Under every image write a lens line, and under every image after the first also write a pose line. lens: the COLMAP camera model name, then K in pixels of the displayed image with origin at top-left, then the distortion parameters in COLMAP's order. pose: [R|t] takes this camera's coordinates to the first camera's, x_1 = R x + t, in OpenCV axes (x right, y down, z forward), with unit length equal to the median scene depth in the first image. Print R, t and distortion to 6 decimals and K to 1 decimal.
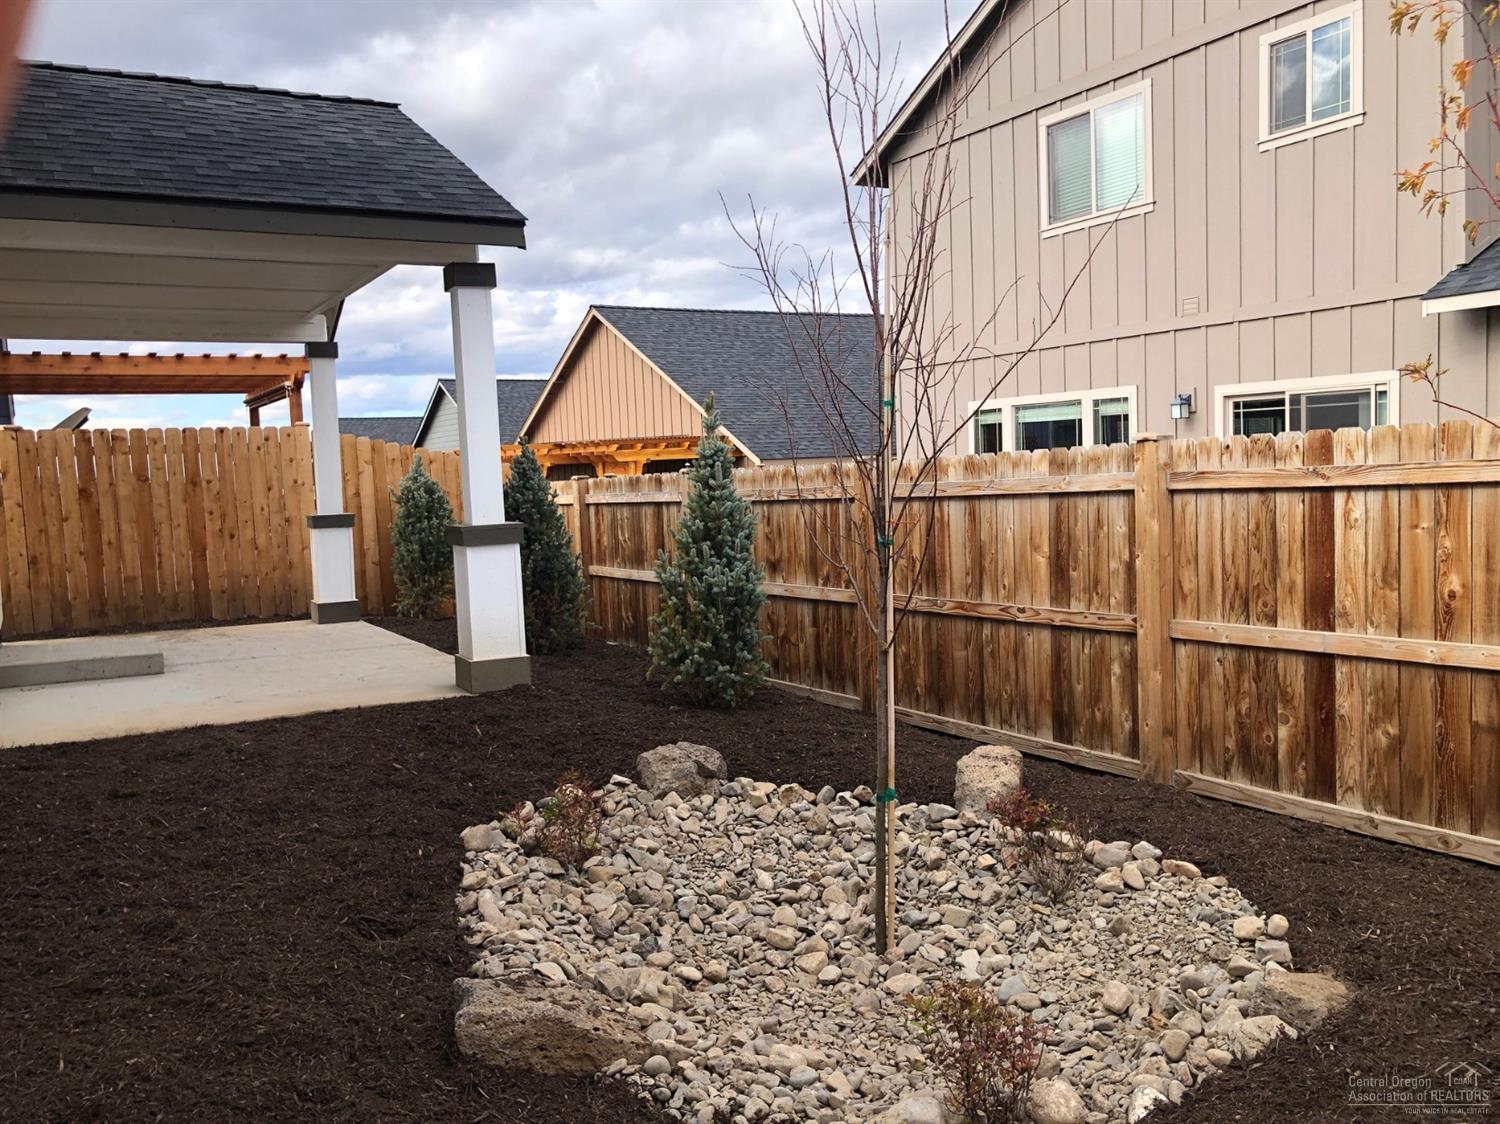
lens RADIAL K [[1273.5, 0, 750.0], [0, 1273.5, 562.0], [0, 0, 1]] dist [0.060725, -0.089198]
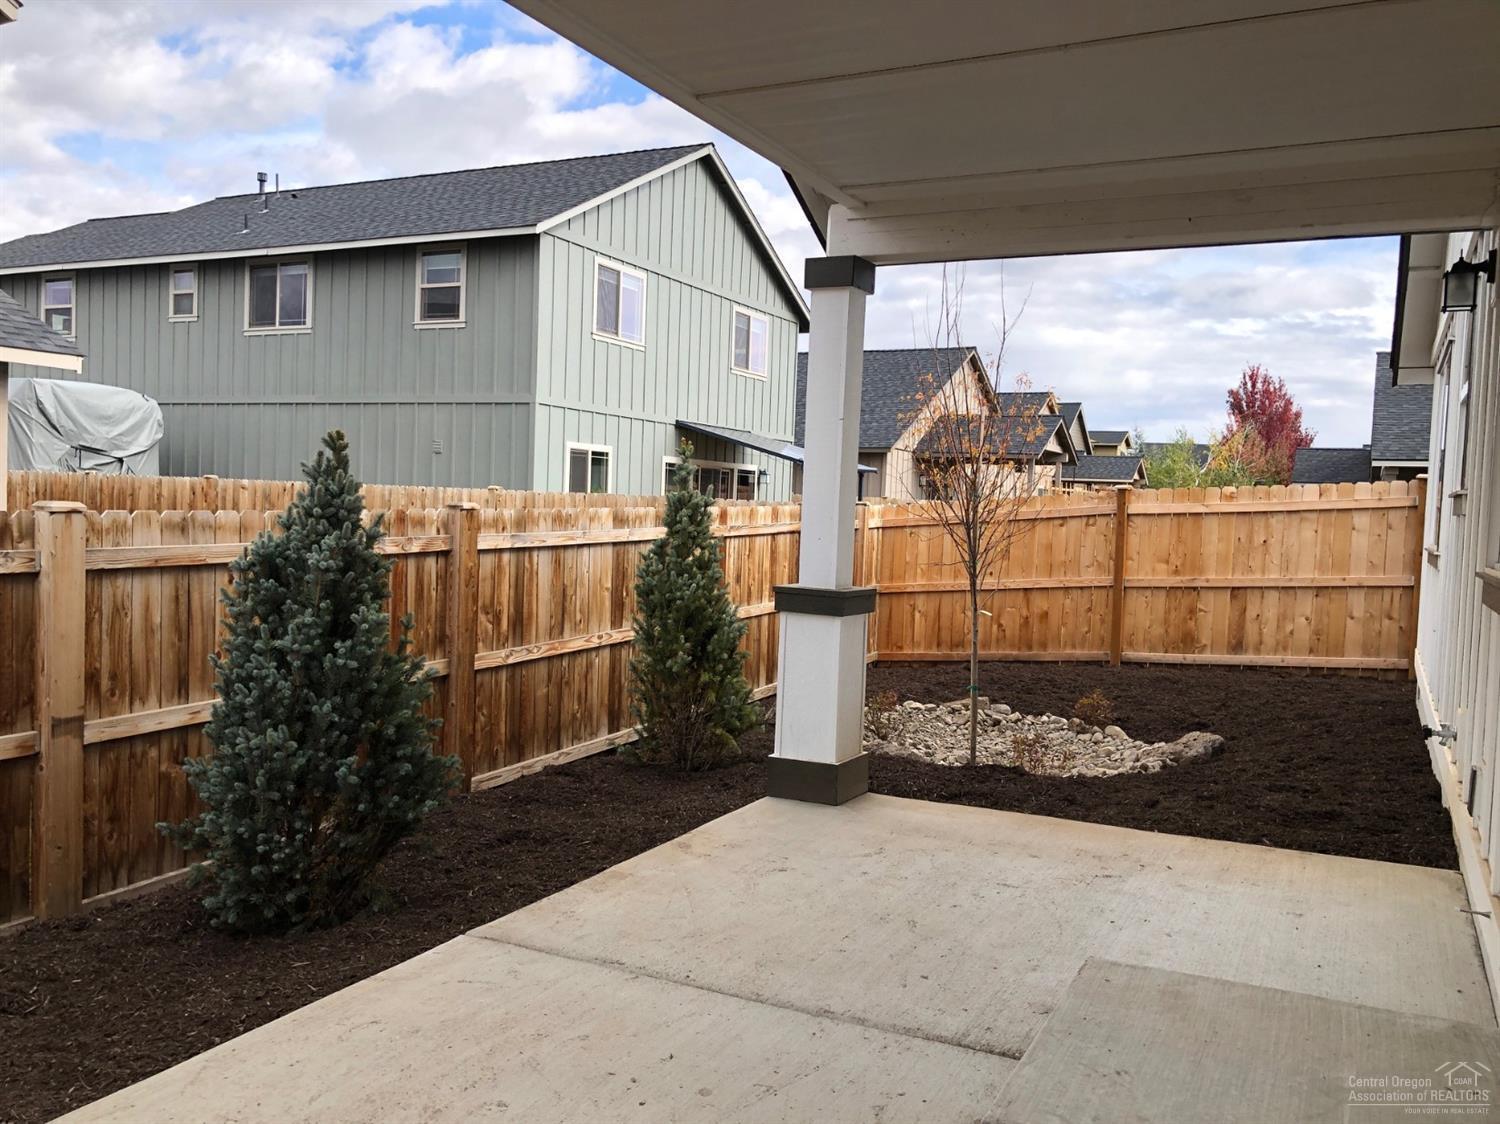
lens RADIAL K [[1273.5, 0, 750.0], [0, 1273.5, 562.0], [0, 0, 1]] dist [0.060725, -0.089198]
pose [[-0.550636, -0.006336, 0.834722, -0.836606], [0.064736, 0.996635, 0.050269, -0.081286], [-0.832232, 0.081717, -0.548373, 1.441715]]
